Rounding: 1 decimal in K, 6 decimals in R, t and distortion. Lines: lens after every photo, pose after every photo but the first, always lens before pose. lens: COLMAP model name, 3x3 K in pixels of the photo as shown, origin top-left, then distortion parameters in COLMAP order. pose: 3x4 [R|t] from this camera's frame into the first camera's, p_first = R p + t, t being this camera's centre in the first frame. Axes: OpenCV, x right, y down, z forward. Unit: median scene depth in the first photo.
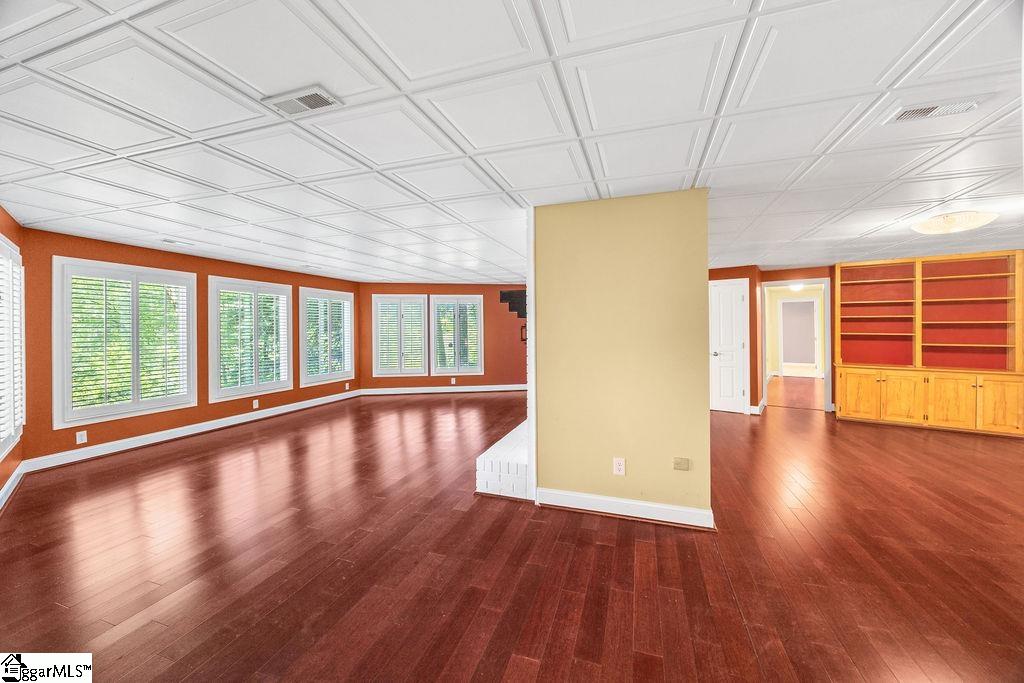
lens RADIAL K [[394.3, 0, 509.4], [0, 394.3, 331.4], [0, 0, 1]] dist [0.000260, 0.000044]
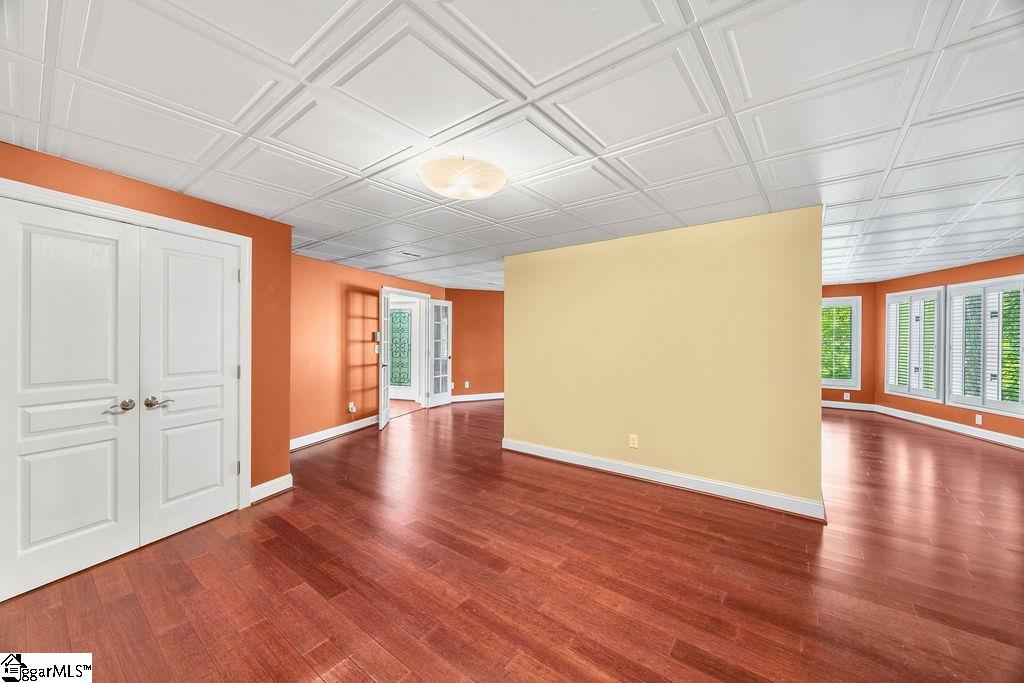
lens RADIAL K [[394.3, 0, 511.2], [0, 394.3, 338.3], [0, 0, 1]] dist [0.000260, 0.000044]
pose [[-0.346265, 0.005371, -0.938121, 0.708201], [-0.007122, 0.999940, 0.008354, -0.001691], [0.938110, 0.009574, -0.346206, 0.539110]]
